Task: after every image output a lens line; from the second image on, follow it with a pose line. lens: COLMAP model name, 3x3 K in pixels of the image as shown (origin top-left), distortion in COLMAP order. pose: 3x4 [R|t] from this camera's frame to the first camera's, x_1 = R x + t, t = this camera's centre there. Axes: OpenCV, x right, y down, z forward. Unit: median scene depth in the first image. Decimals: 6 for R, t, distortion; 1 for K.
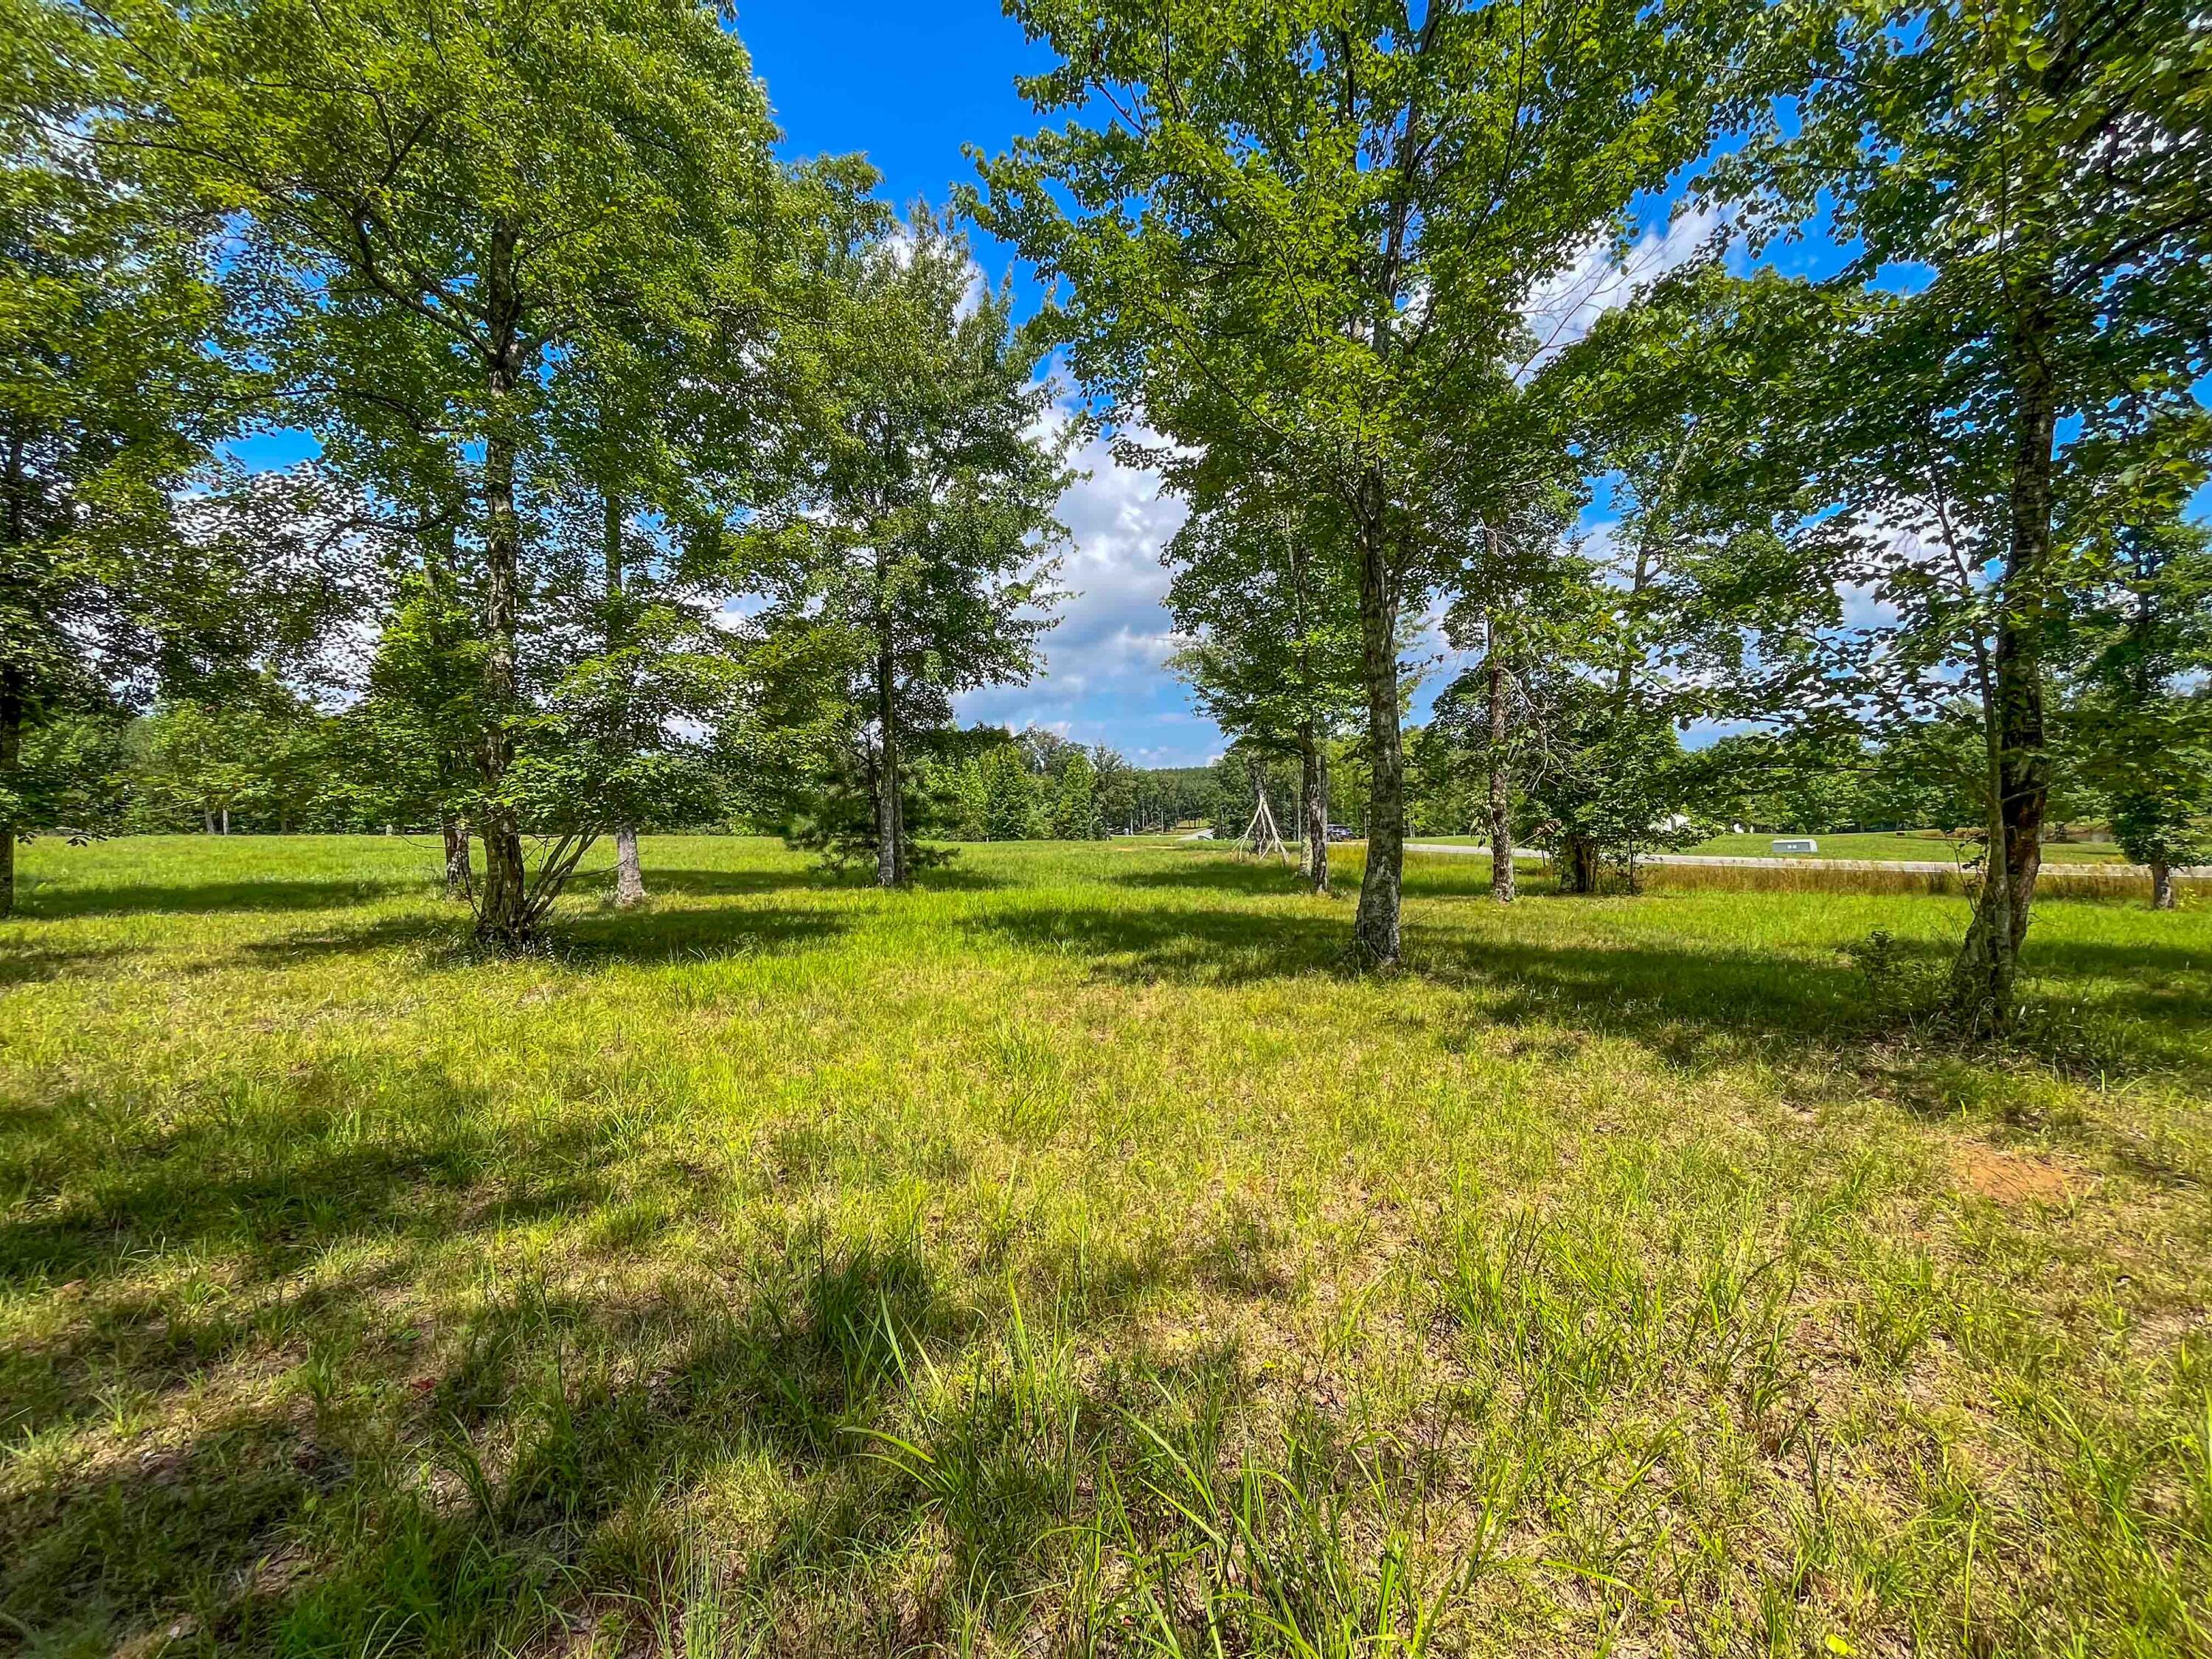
lens RADIAL K [[901.6, 0, 1110.0], [0, 901.6, 842.2], [0, 0, 1]] dist [-0.001447, 0.000184]
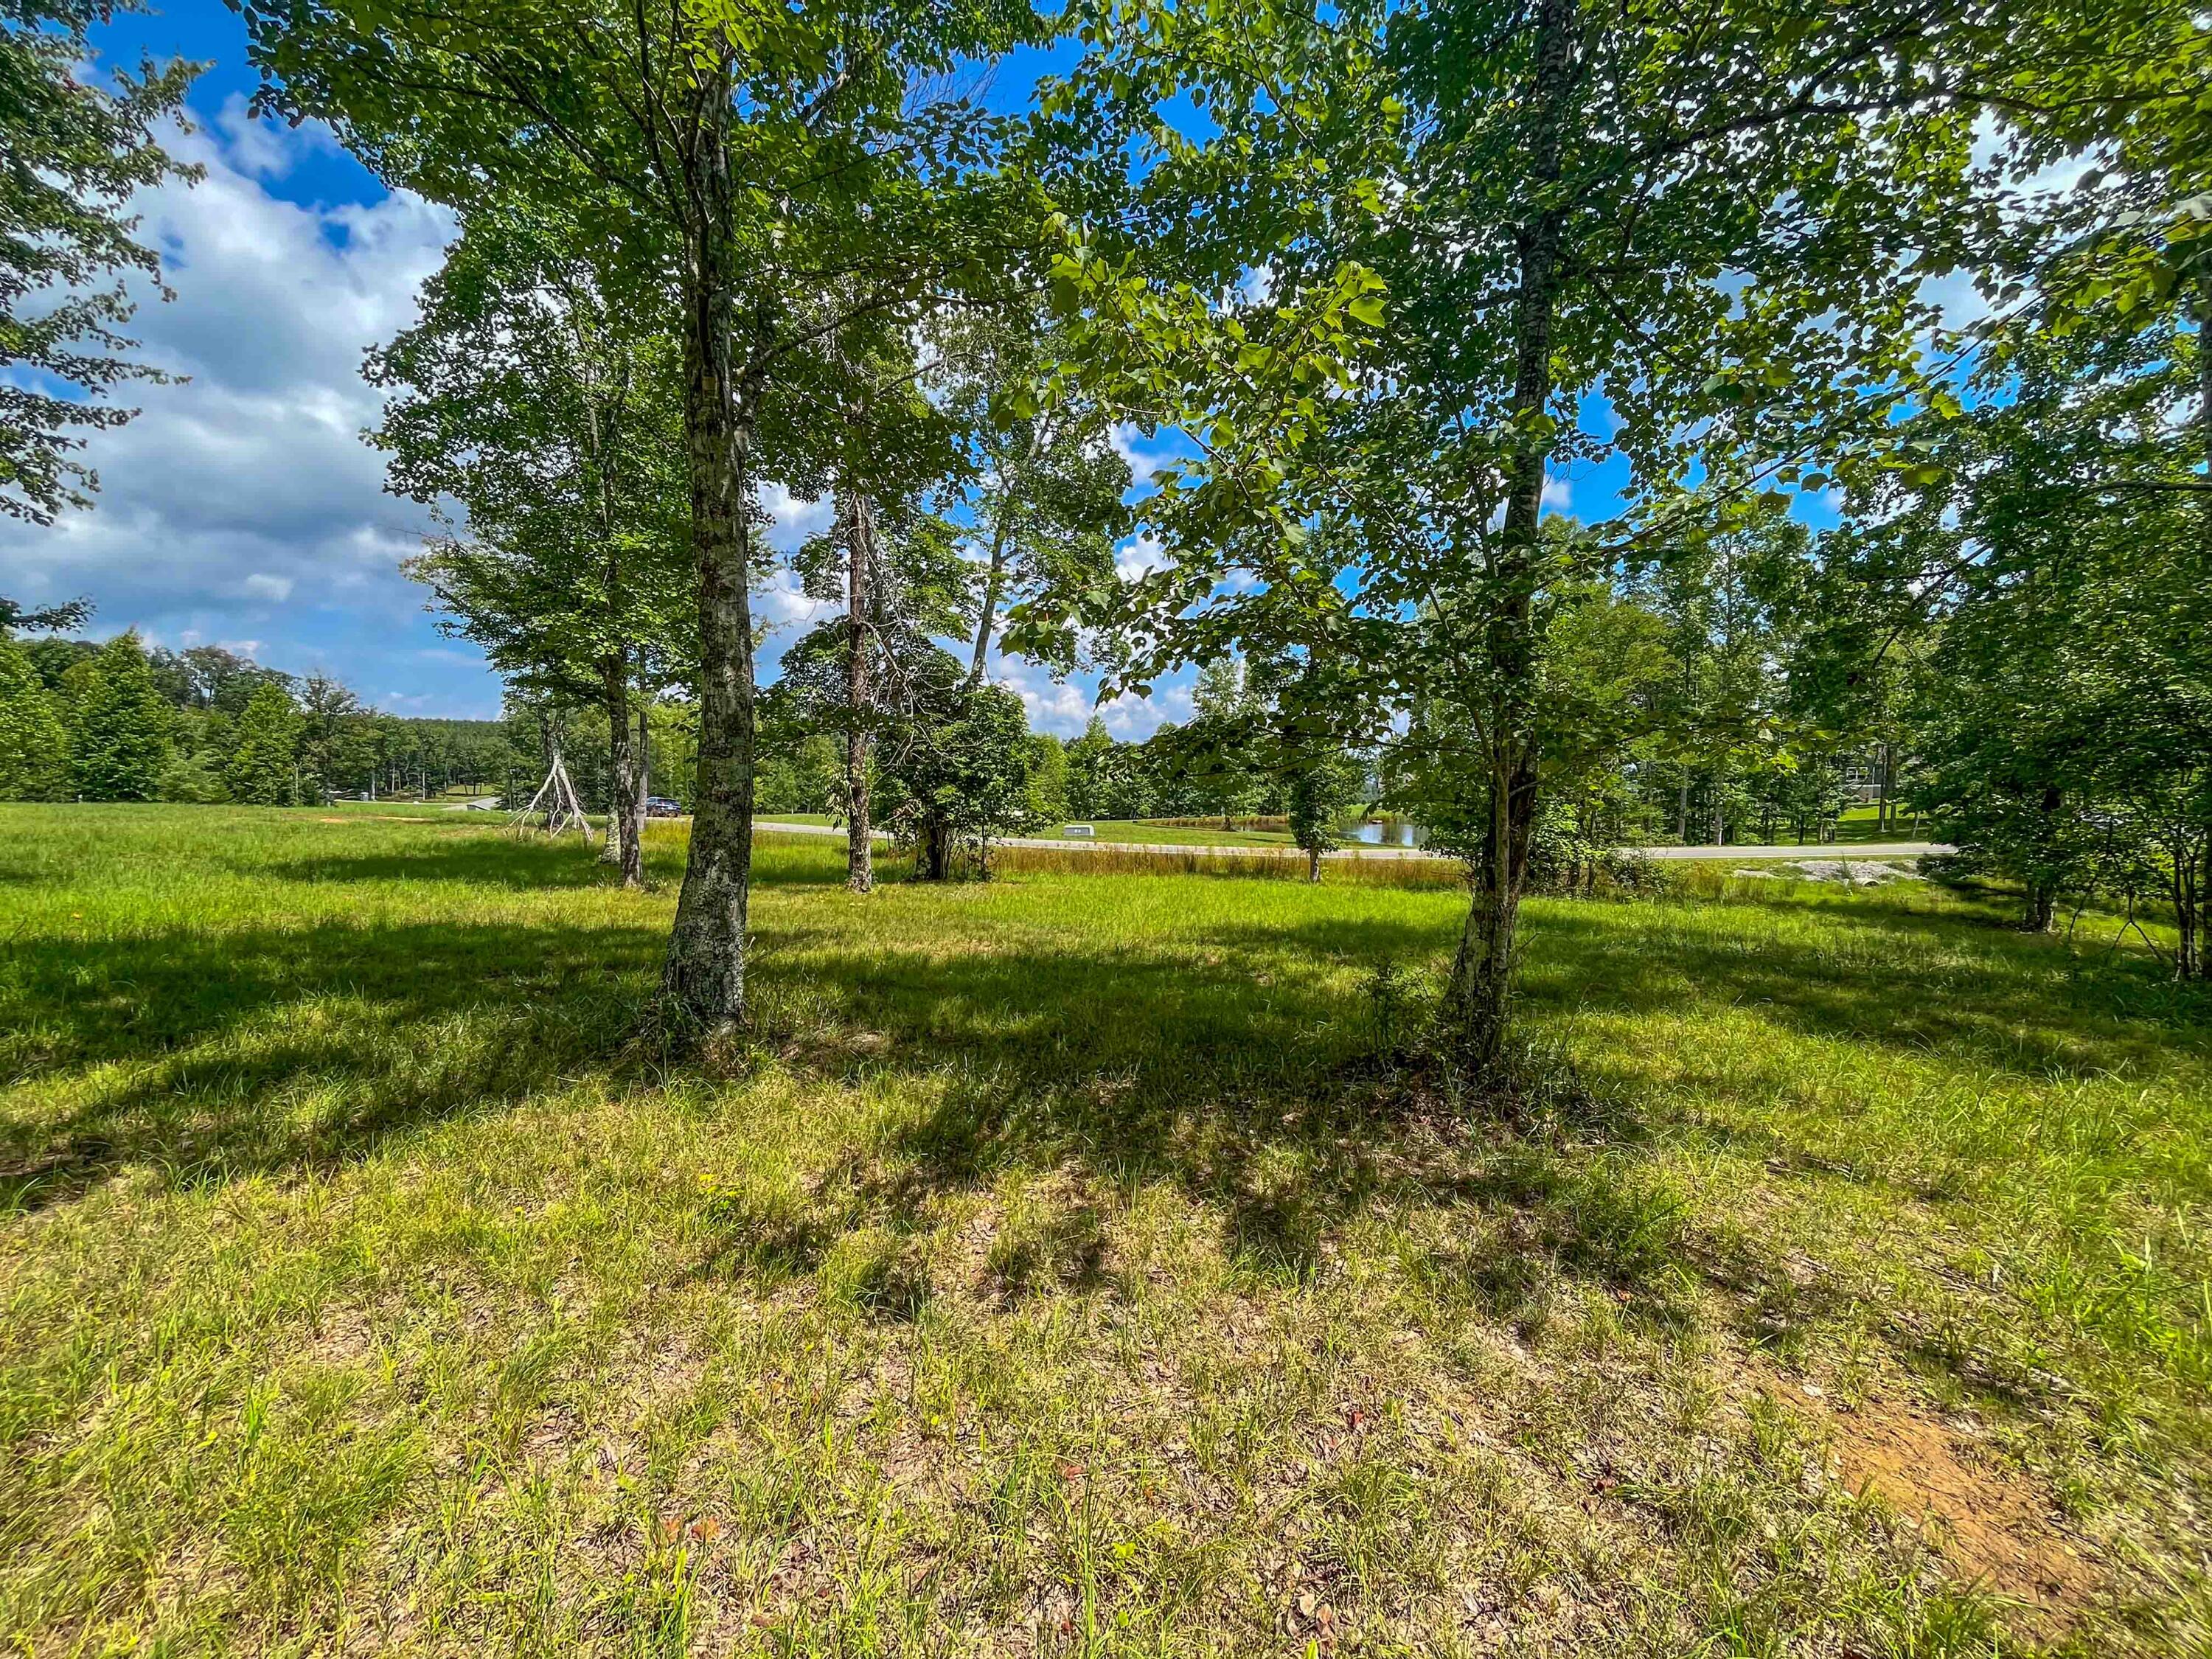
lens RADIAL K [[901.6, 0, 1112.4], [0, 901.6, 834.7], [0, 0, 1]] dist [-0.001447, 0.000184]
pose [[0.759773, 0.012117, 0.650076, 0.048716], [-0.023040, 0.999700, 0.008294, -0.001894], [-0.649780, -0.021279, 0.759824, 0.162076]]
